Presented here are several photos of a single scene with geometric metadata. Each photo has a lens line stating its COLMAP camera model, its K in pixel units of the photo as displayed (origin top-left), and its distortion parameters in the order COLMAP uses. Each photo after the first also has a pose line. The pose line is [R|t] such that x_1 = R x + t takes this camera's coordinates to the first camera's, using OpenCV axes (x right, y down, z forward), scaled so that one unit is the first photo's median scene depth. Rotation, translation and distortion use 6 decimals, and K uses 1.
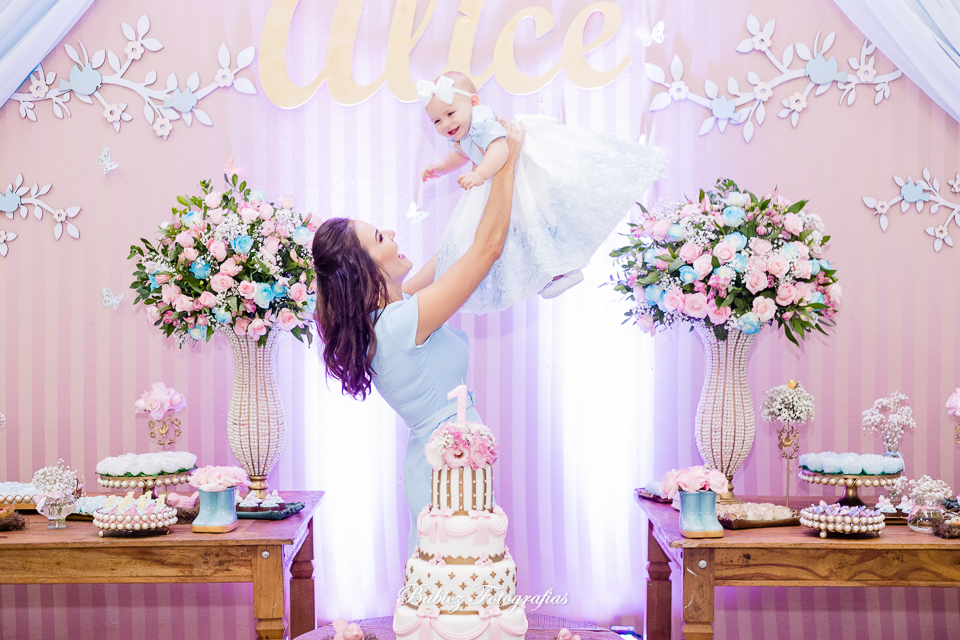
lens RADIAL K [[1414.5, 0, 486.2], [0, 1414.5, 319.7], [0, 0, 1]] dist [0.008864, 0.017796]
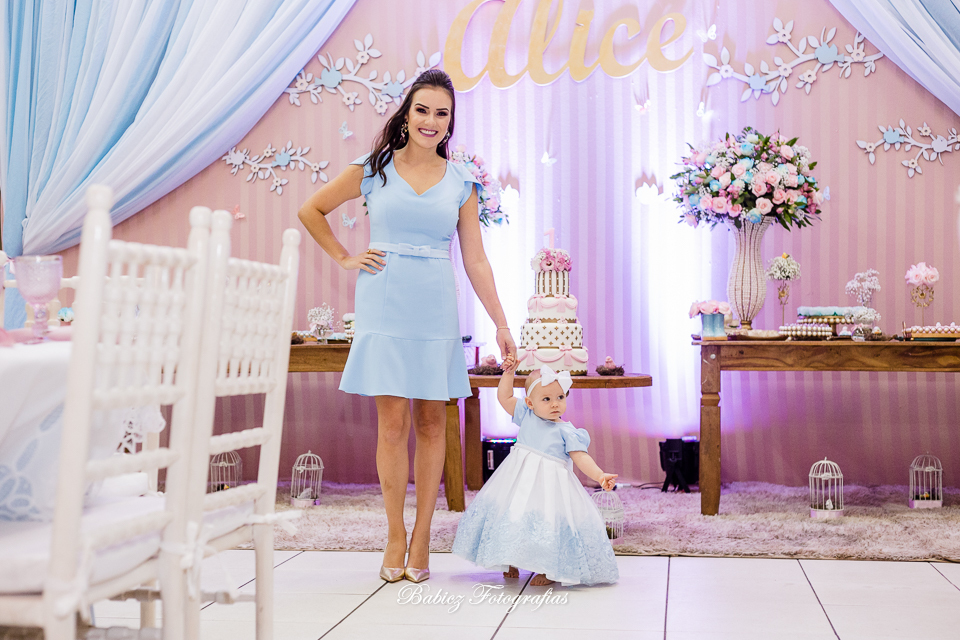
lens RADIAL K [[1465.9, 0, 456.6], [0, 1465.9, 337.0], [0, 0, 1]] dist [0.007845, -0.019415]
pose [[0.987462, -0.005338, -0.157764, 0.115157], [0.003481, 0.999921, -0.012042, 0.152413], [0.157815, 0.011342, 0.987403, -0.631302]]
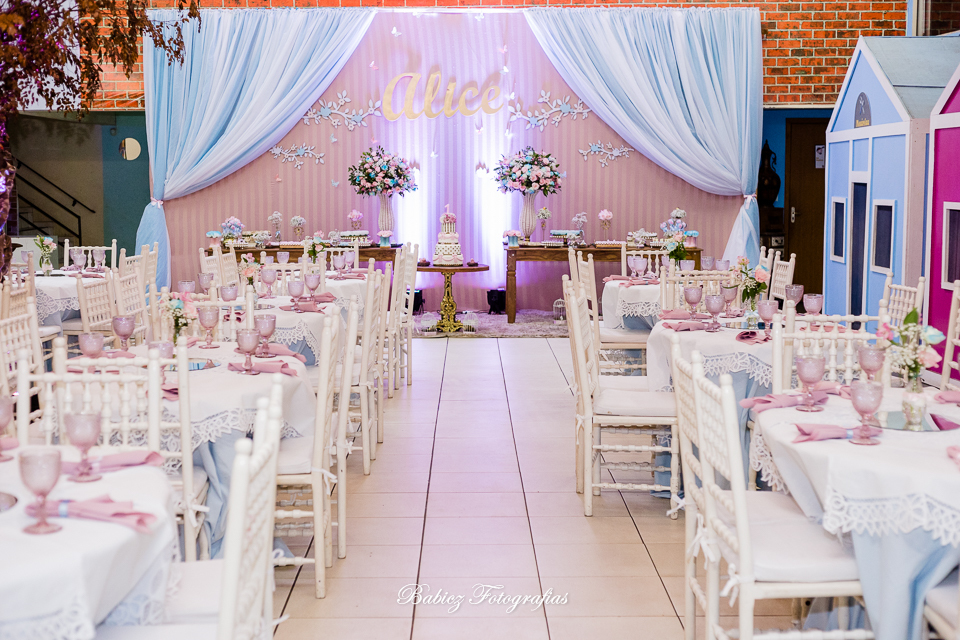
lens RADIAL K [[1385.1, 0, 480.0], [0, 1385.1, 320.0], [0, 0, 1]] dist [0.010267, -0.004478]
pose [[0.999997, -0.002365, 0.000653, 0.056443], [0.002298, 0.996059, 0.088668, 0.017293], [-0.000860, -0.088667, 0.996061, -2.388899]]
